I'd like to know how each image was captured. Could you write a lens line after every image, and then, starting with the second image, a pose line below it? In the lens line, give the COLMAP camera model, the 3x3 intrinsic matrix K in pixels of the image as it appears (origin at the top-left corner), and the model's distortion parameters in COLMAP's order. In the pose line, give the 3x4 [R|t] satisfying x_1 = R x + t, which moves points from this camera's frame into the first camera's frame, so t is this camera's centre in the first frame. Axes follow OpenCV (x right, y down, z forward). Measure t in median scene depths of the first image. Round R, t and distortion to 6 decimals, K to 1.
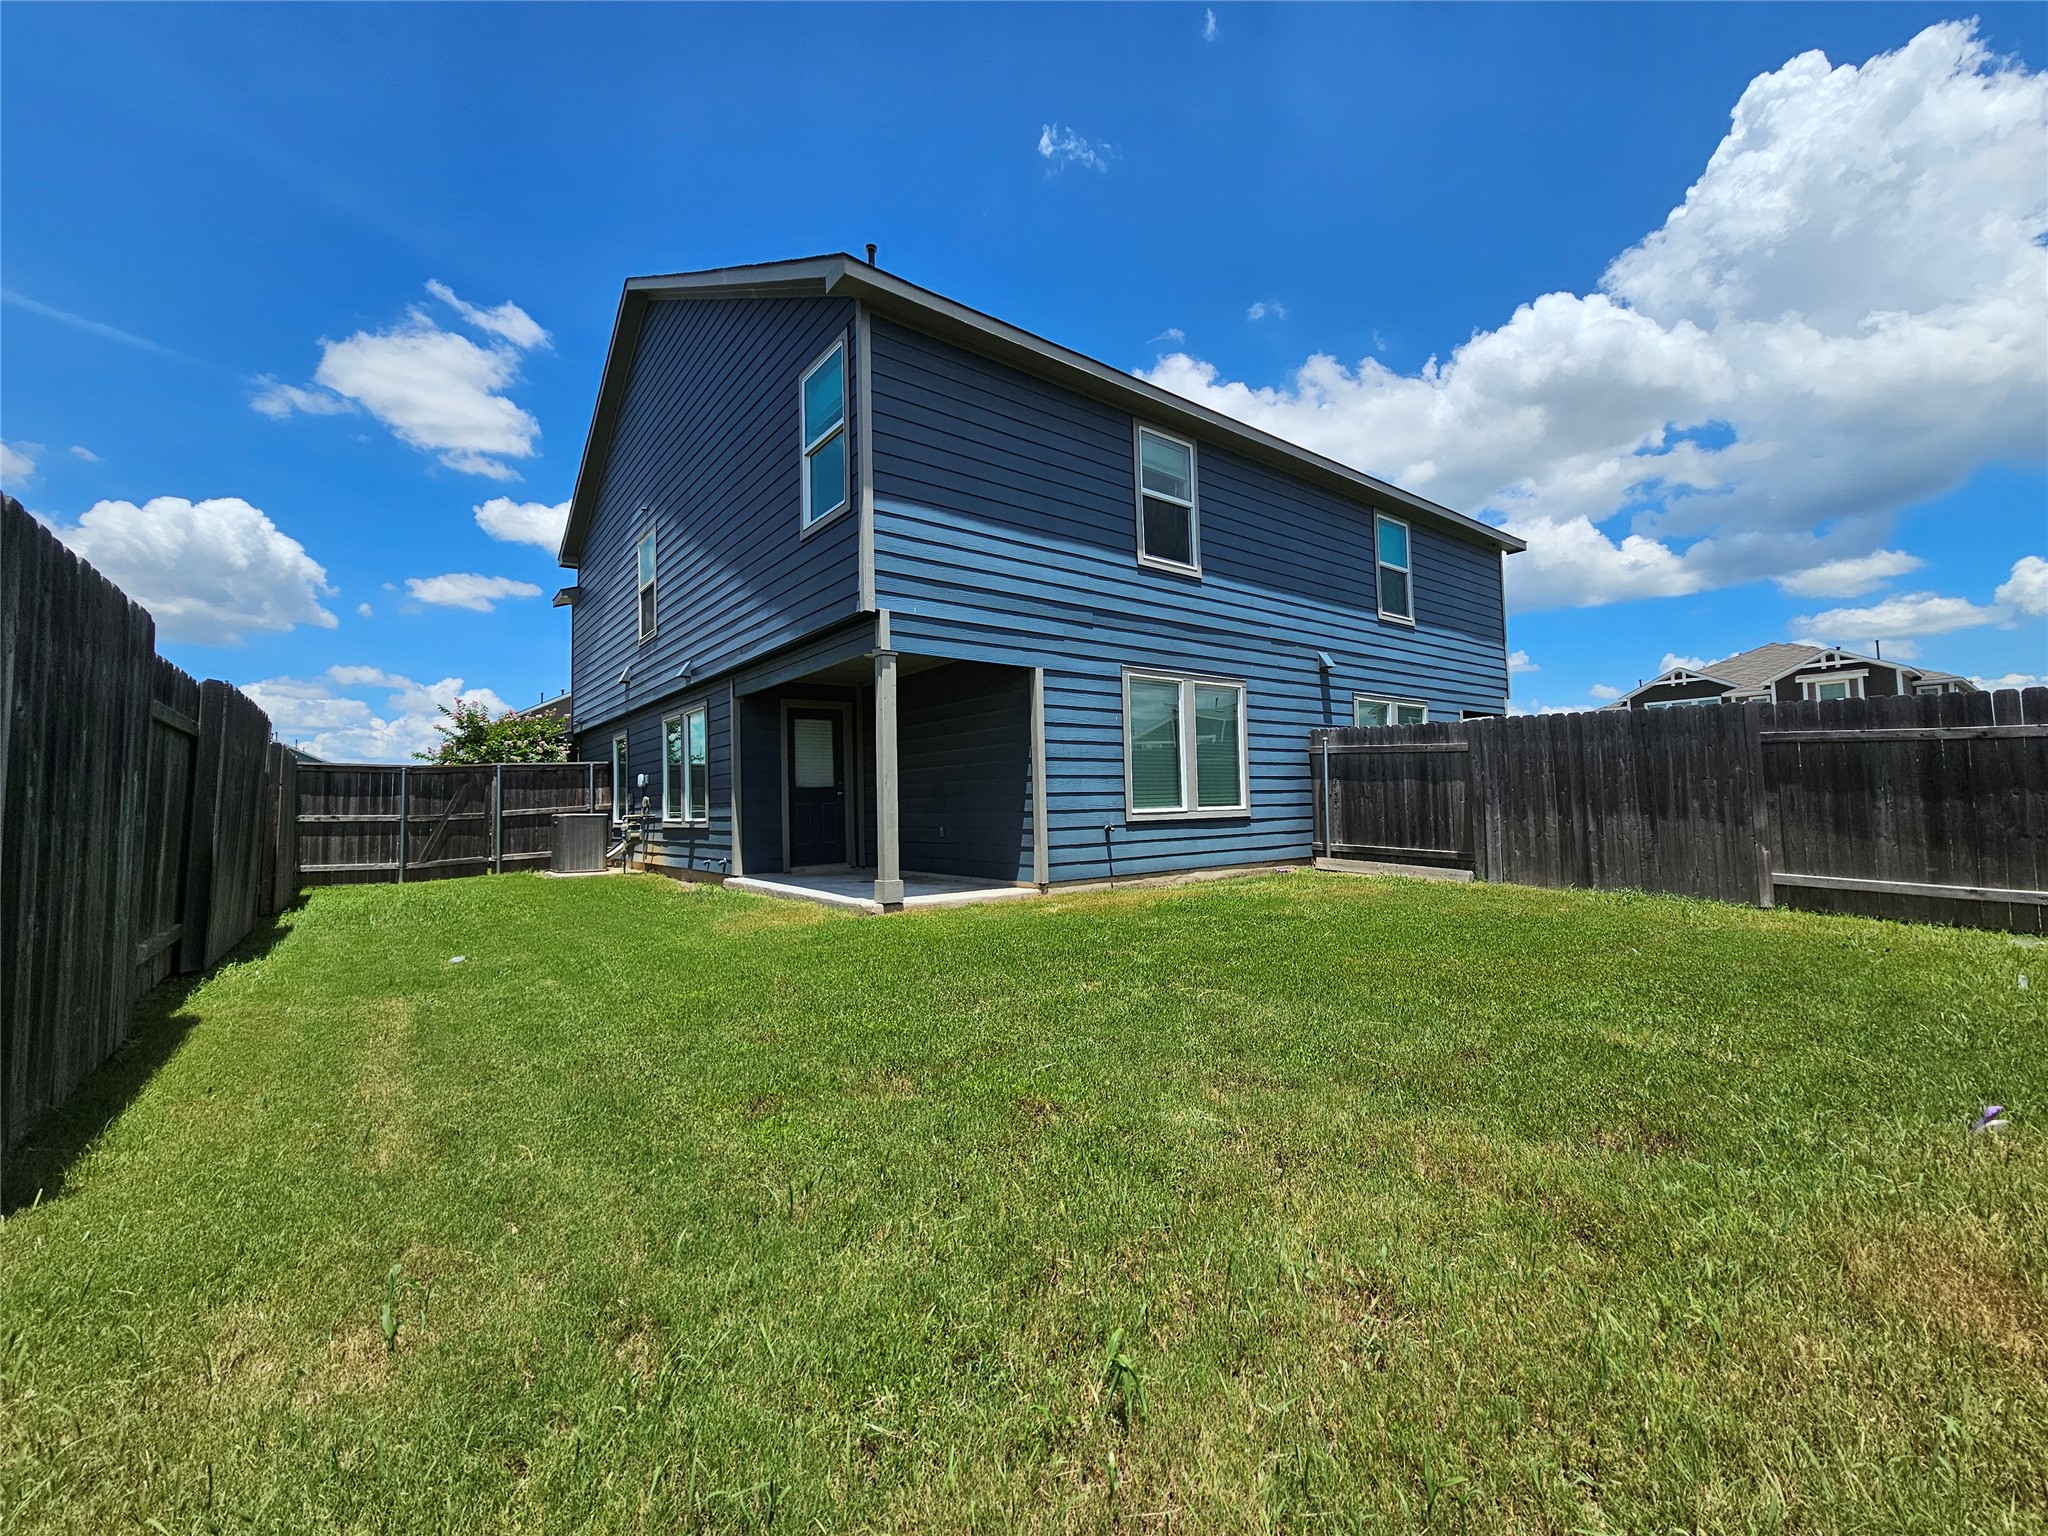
lens RADIAL K [[837.9, 0, 1021.5], [0, 837.9, 760.4], [0, 0, 1]] dist [-0.002823, -0.000676]
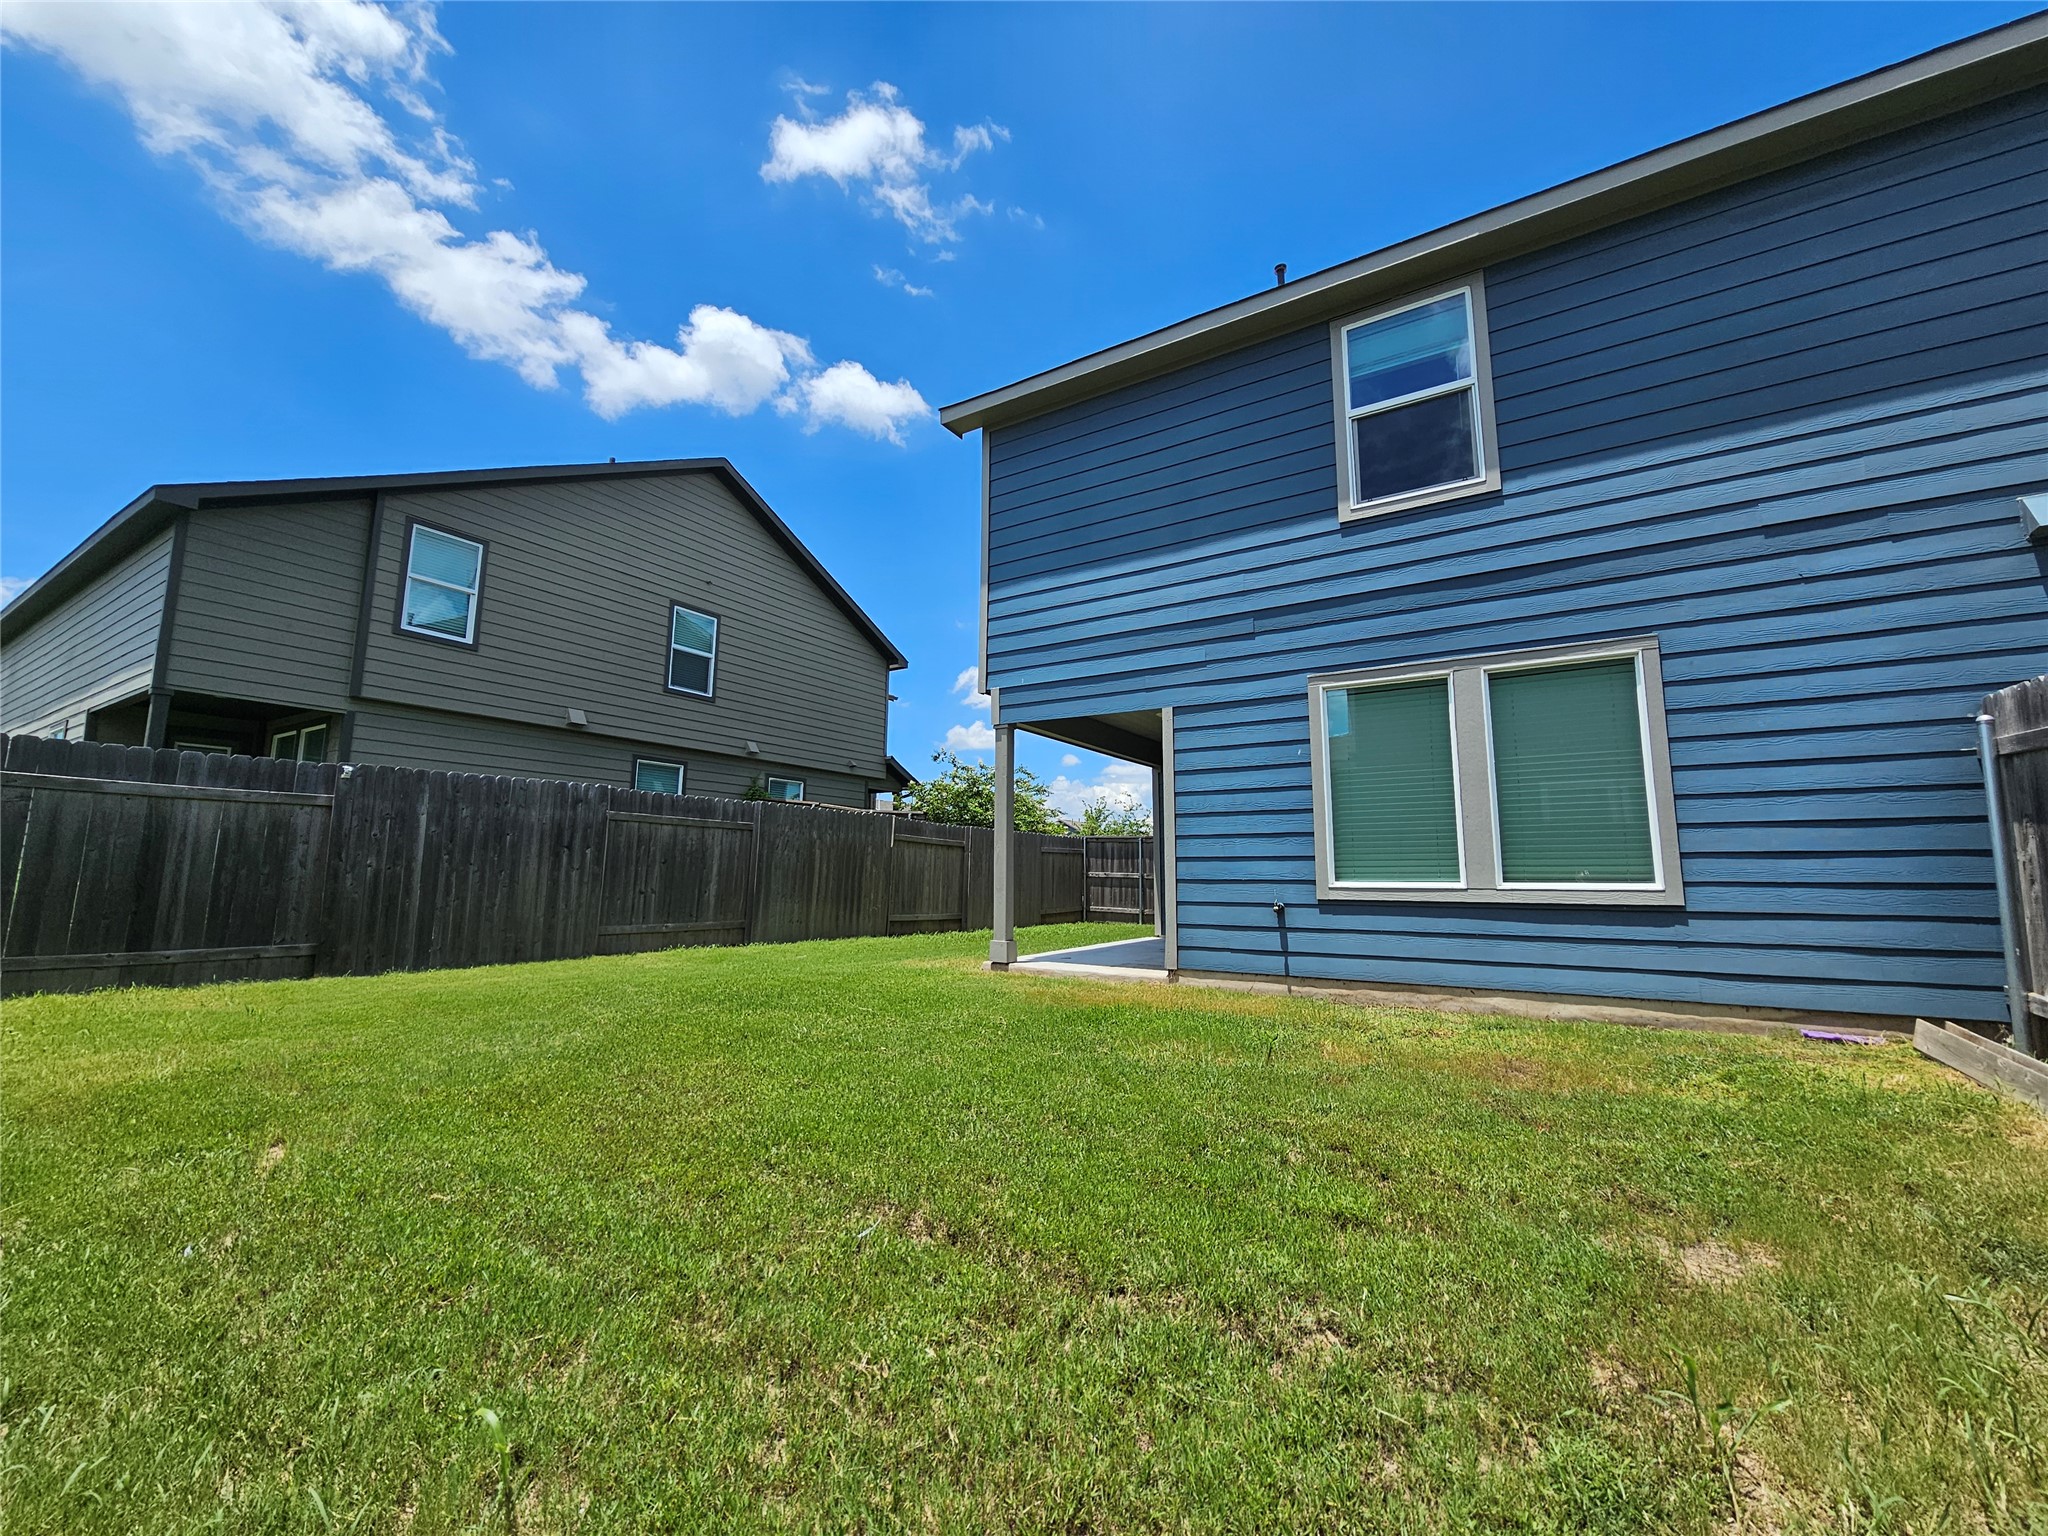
lens RADIAL K [[837.9, 0, 1021.5], [0, 837.9, 760.4], [0, 0, 1]] dist [-0.002823, -0.000676]
pose [[0.336628, -0.107383, -0.935495, 0.670198], [0.037326, 0.994217, -0.100692, 0.019011], [0.940898, -0.001023, 0.338689, 0.517529]]
